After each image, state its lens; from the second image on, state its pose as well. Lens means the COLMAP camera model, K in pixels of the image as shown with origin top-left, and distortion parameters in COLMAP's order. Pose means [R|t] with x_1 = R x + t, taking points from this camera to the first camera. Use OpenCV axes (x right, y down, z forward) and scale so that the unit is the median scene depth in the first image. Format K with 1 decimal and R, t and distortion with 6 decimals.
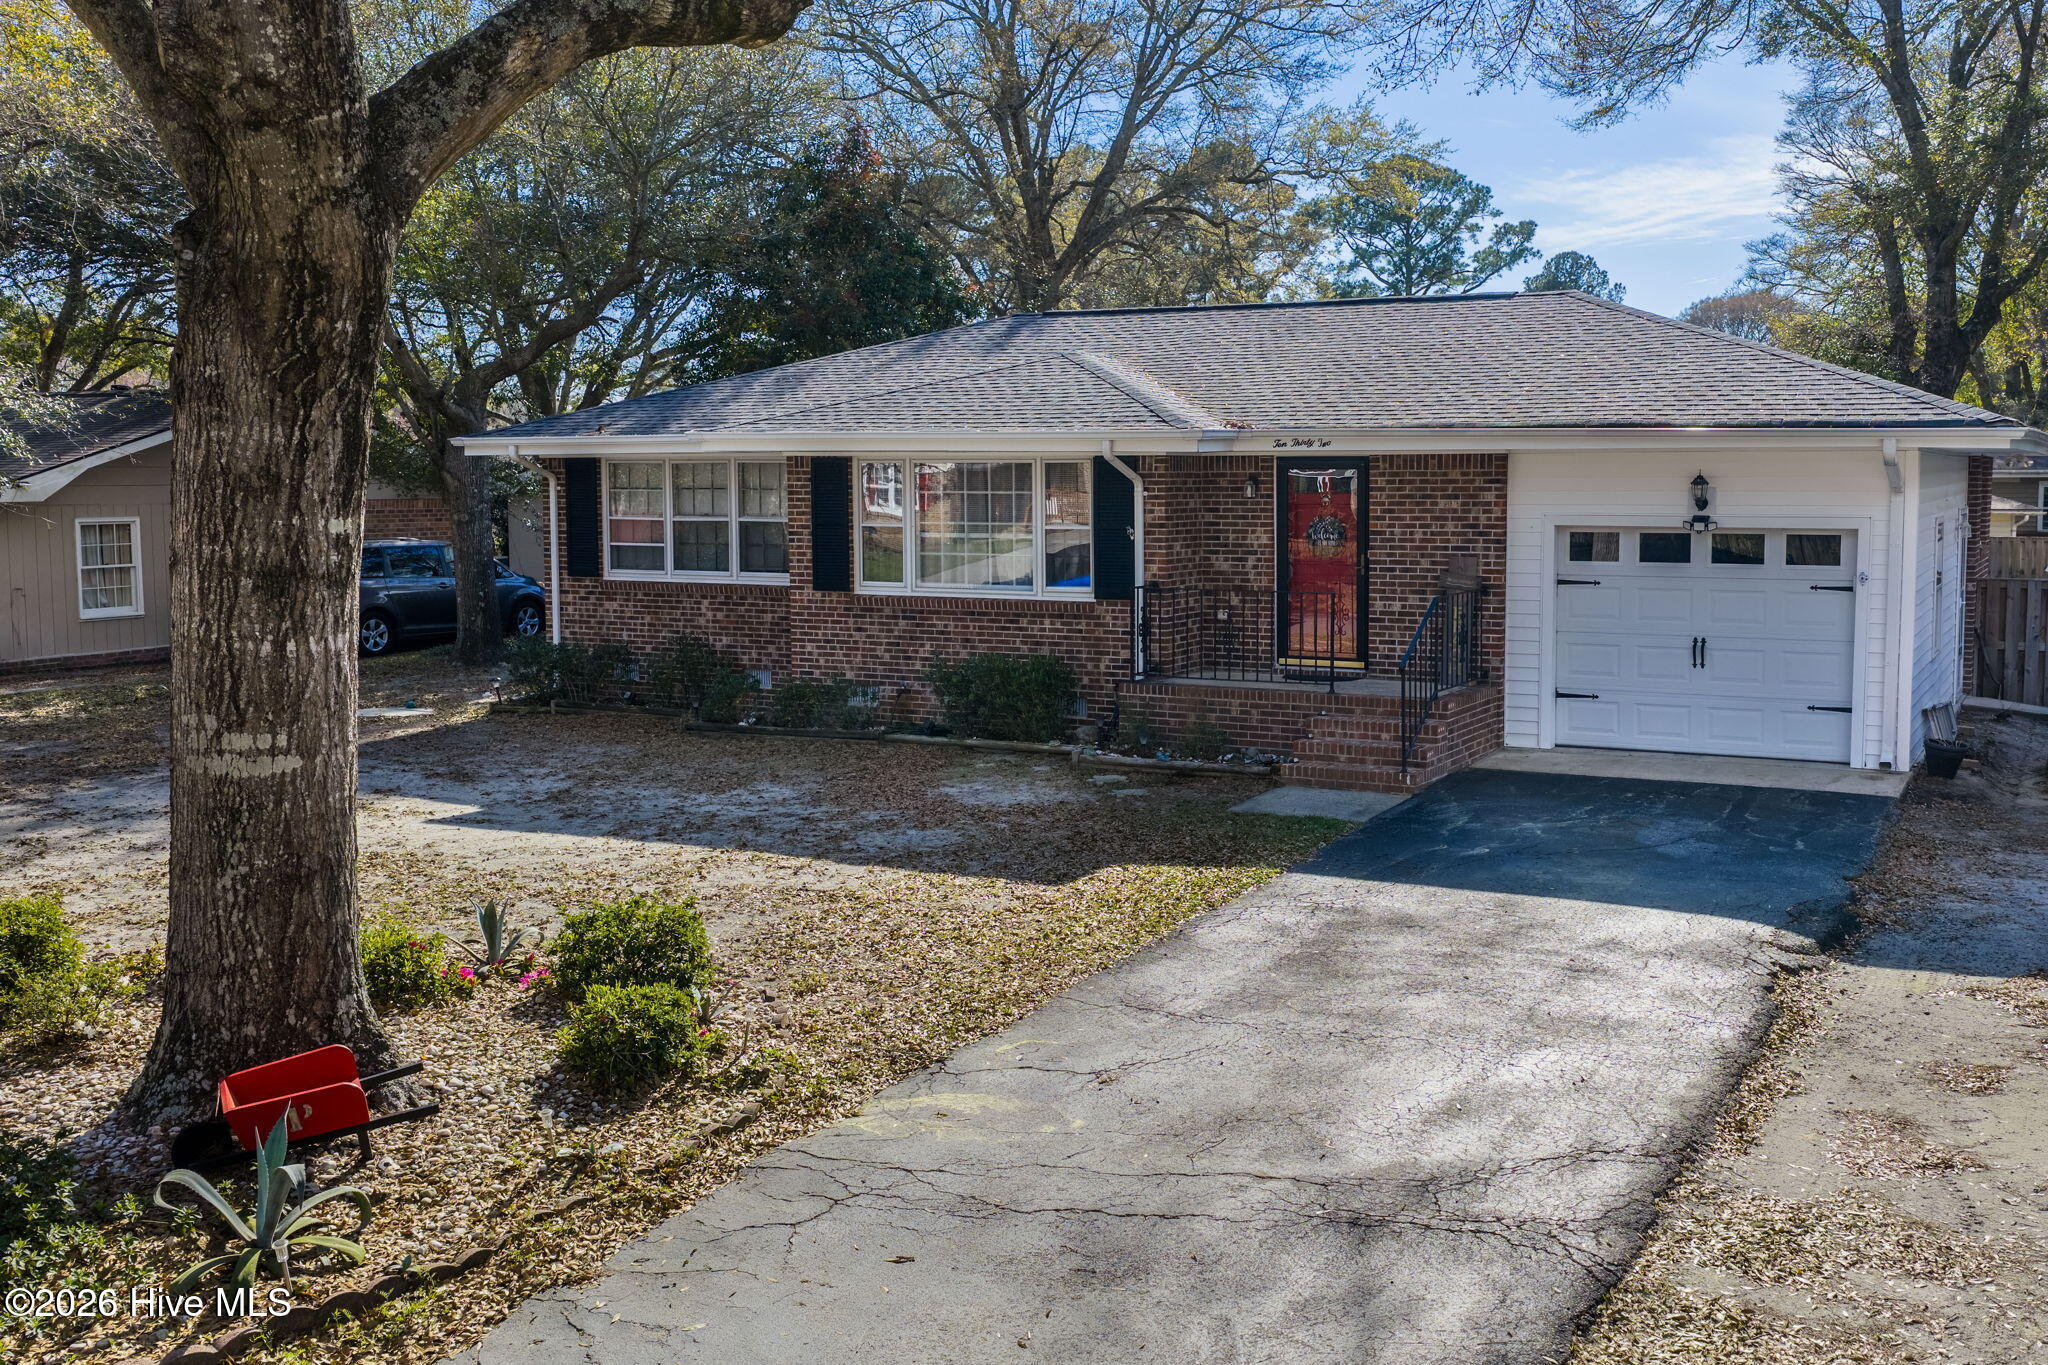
lens RADIAL K [[2252.6, 0, 1034.7], [0, 2252.6, 676.6], [0, 0, 1]] dist [-0.006471, 0.000000]
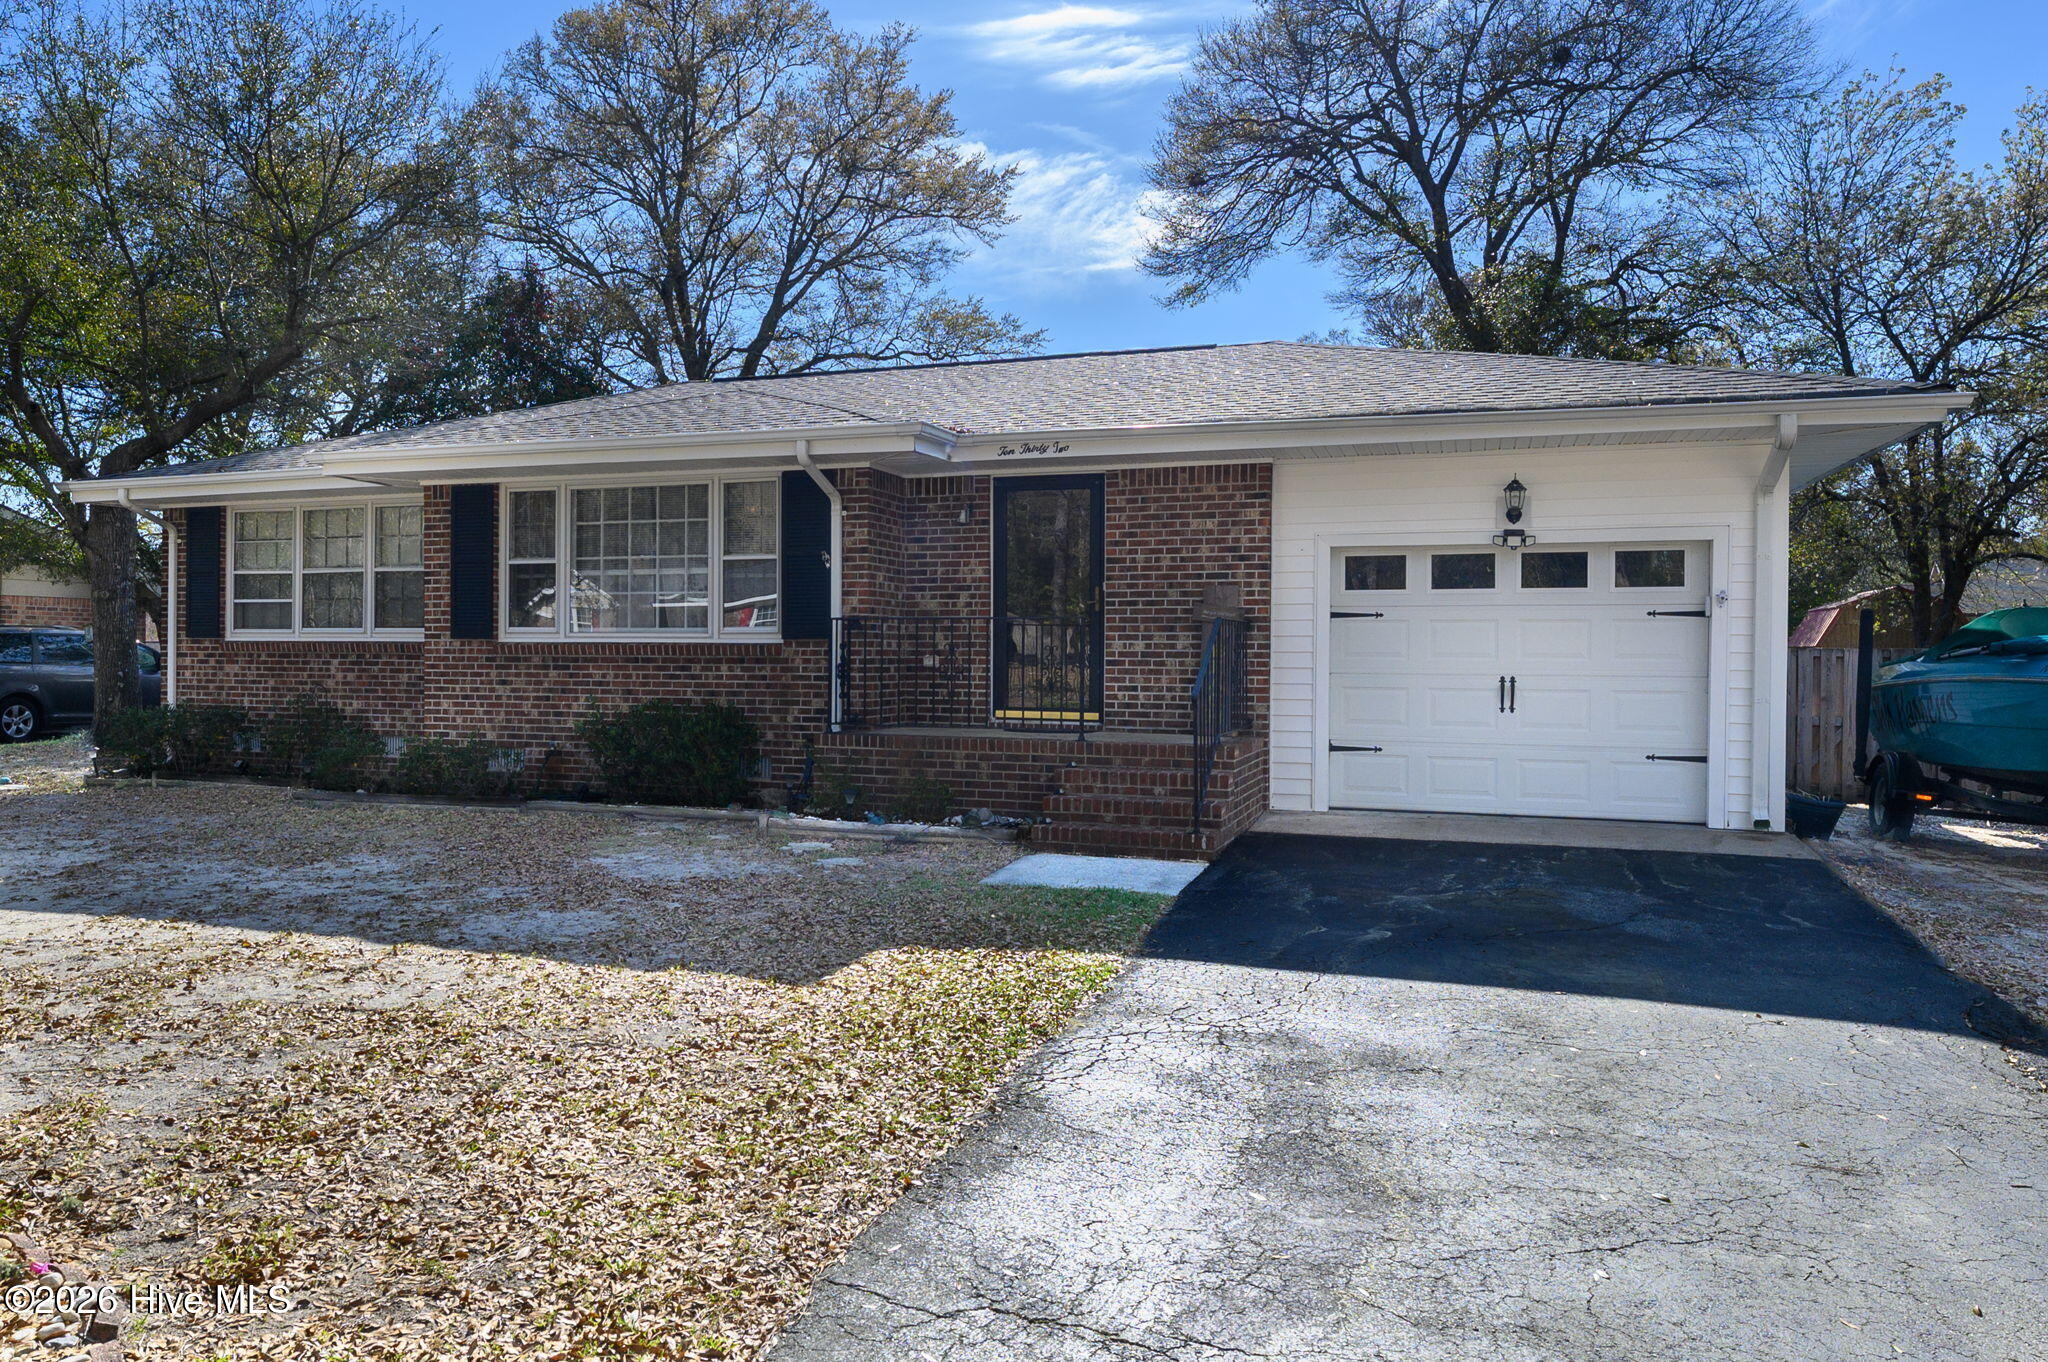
lens RADIAL K [[1565.7, 0, 877.5], [0, 1565.7, 665.0], [0, 0, 1]] dist [-0.019703, 0.013084]
pose [[0.991974, 0.012940, 0.125776, -0.012098], [-0.000918, 0.995460, -0.095172, 0.032666], [-0.126436, 0.094292, 0.987483, 0.430173]]
